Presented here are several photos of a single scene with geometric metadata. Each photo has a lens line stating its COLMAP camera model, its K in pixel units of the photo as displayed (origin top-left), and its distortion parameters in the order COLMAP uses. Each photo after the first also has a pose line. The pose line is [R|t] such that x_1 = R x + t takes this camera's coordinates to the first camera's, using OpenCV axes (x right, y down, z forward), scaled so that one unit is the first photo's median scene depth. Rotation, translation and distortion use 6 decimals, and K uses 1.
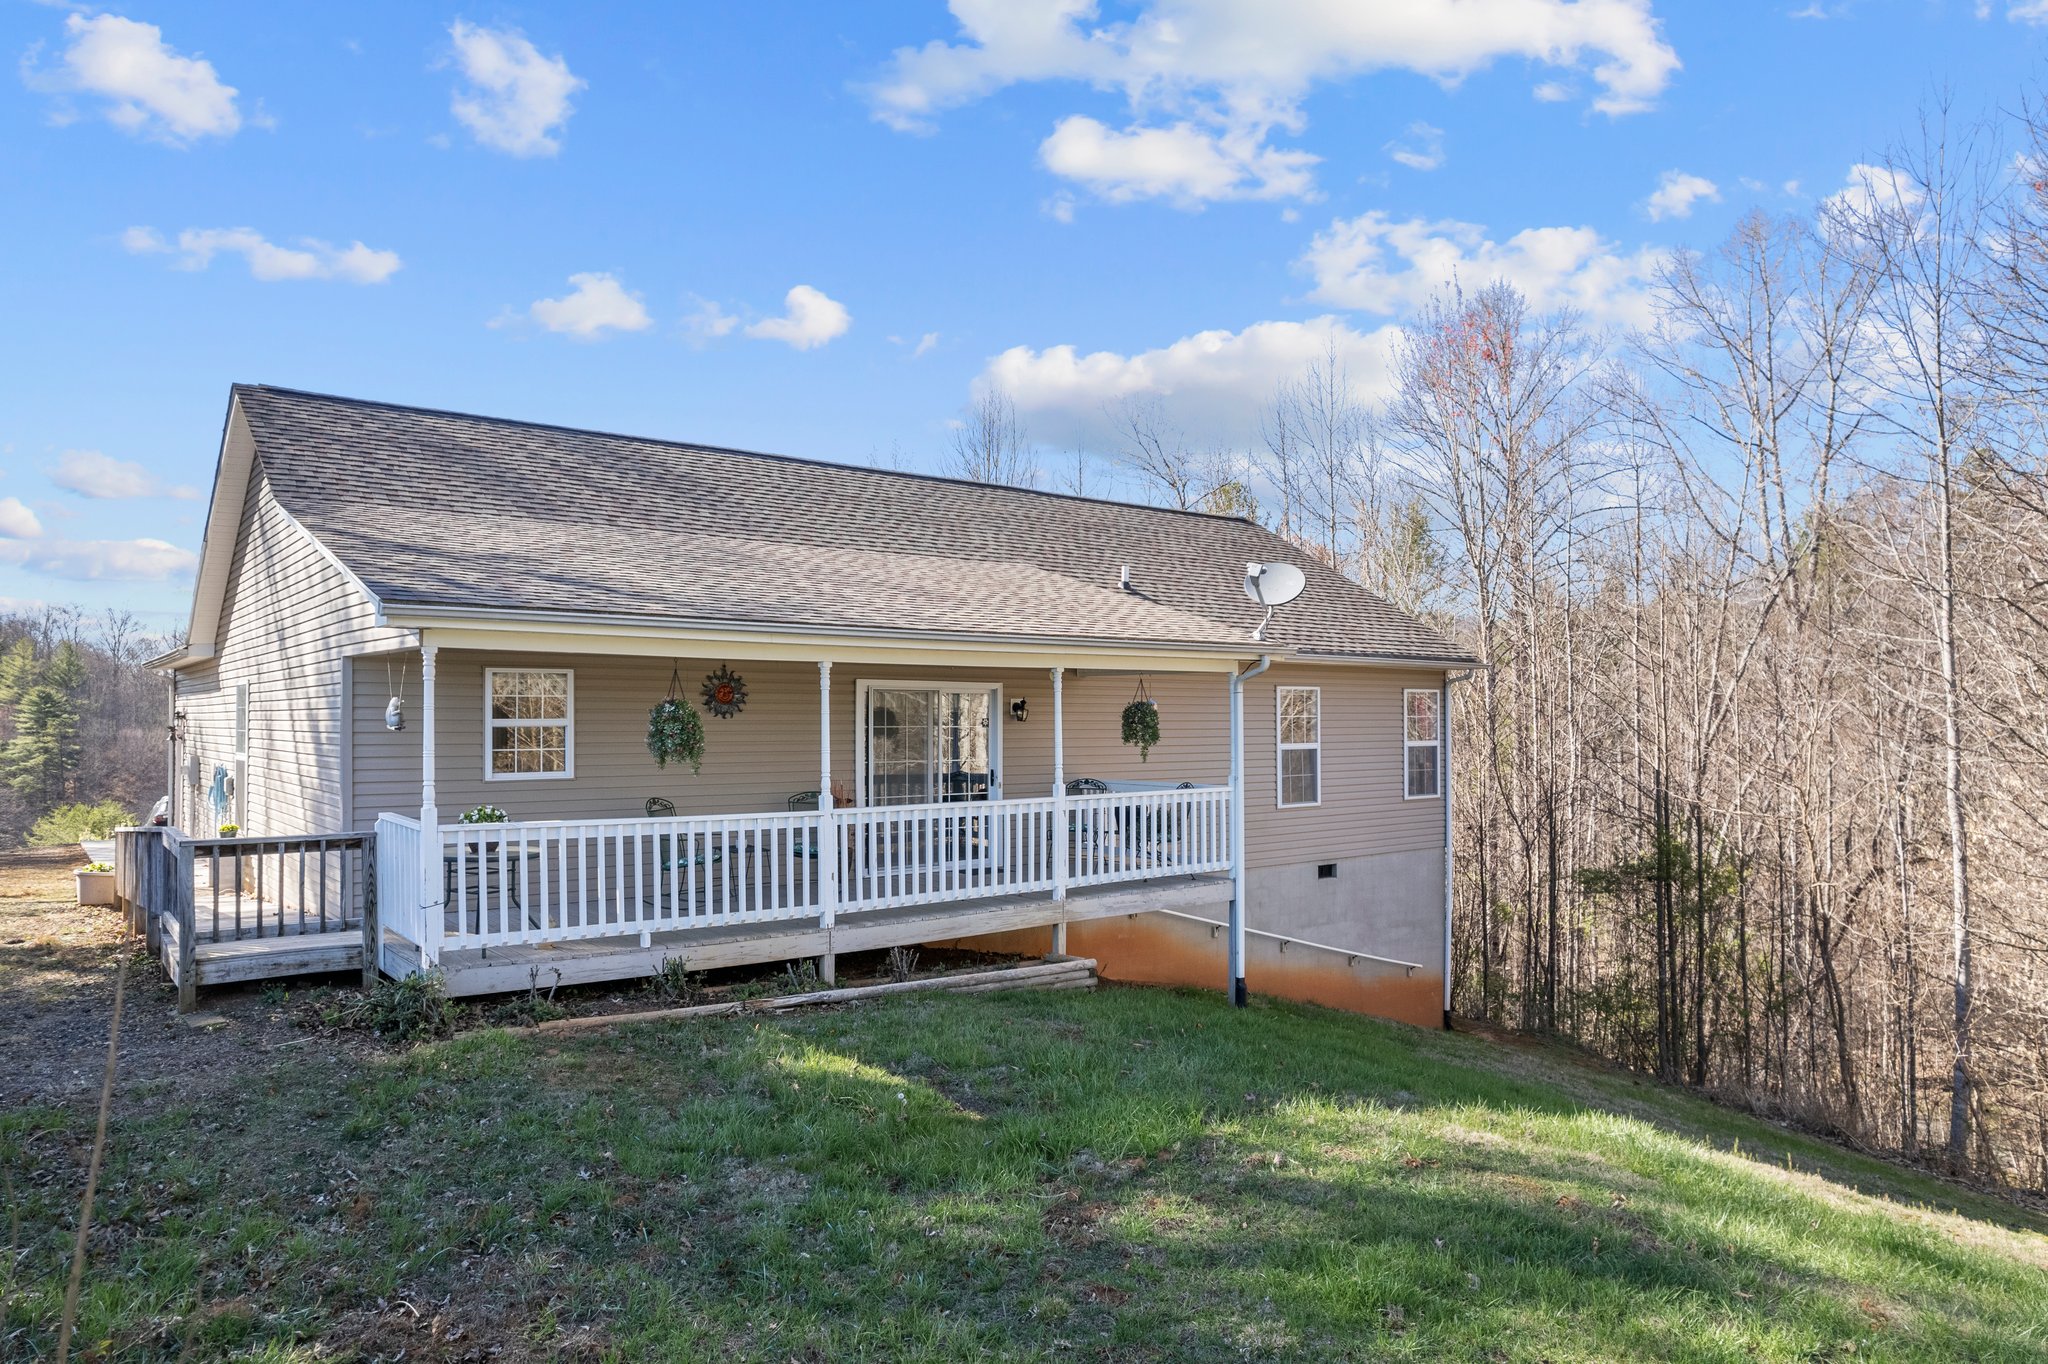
lens RADIAL K [[1278.3, 0, 1051.3], [0, 1278.3, 686.9], [0, 0, 1]] dist [-0.051824, 0.034830]
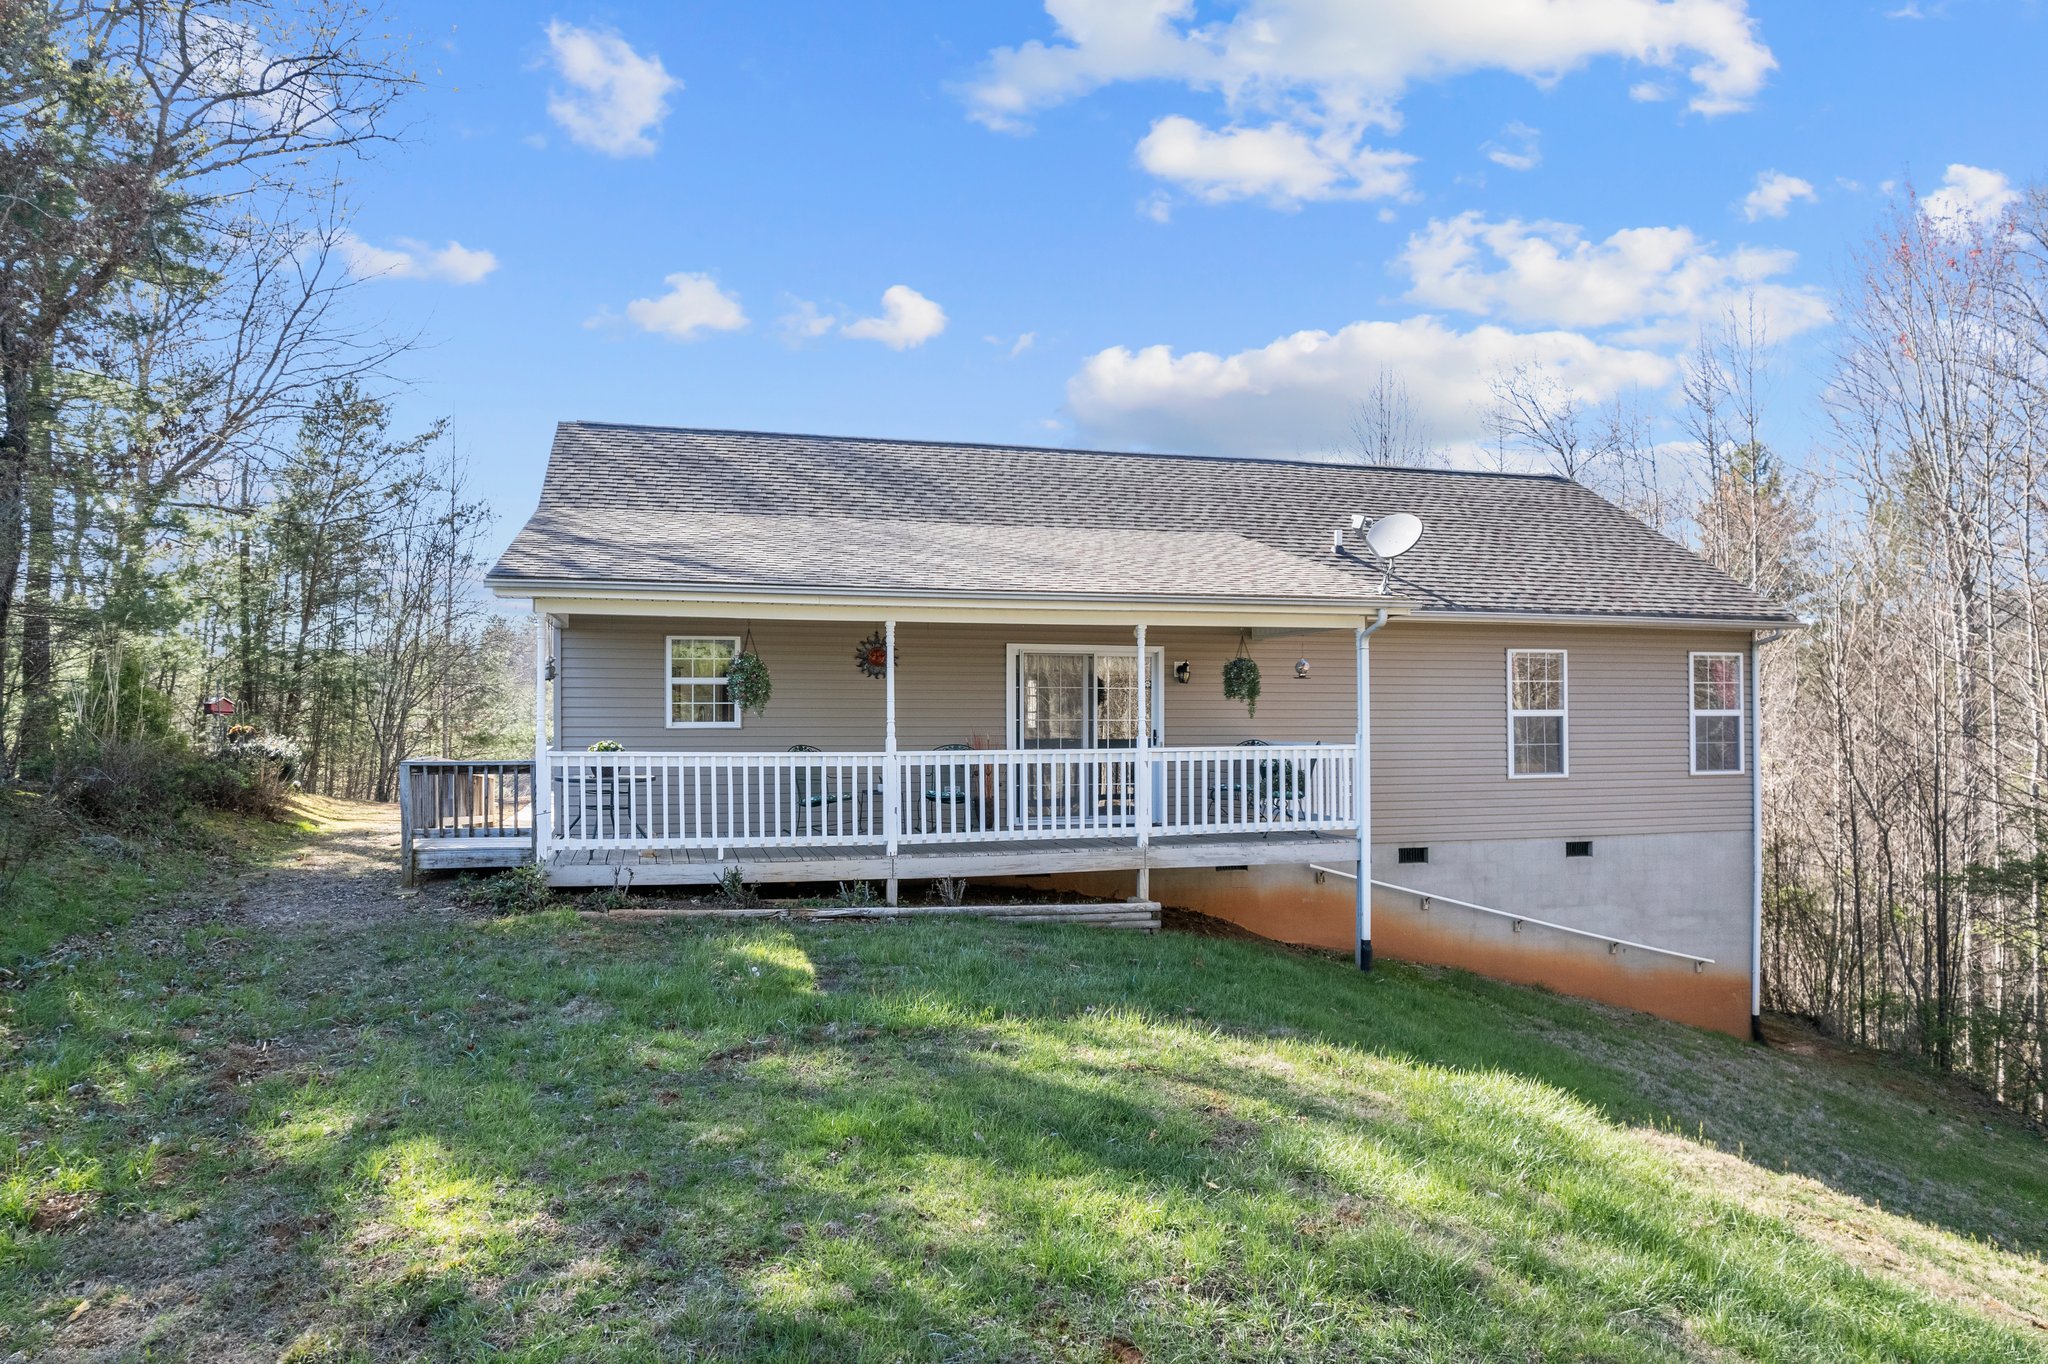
lens RADIAL K [[1278.3, 0, 1051.3], [0, 1278.3, 686.9], [0, 0, 1]] dist [-0.051824, 0.034830]
pose [[0.922669, -0.009141, -0.385484, 0.372562], [0.010834, 0.999939, 0.002219, 0.035594], [0.385440, -0.006224, 0.922712, 0.007432]]
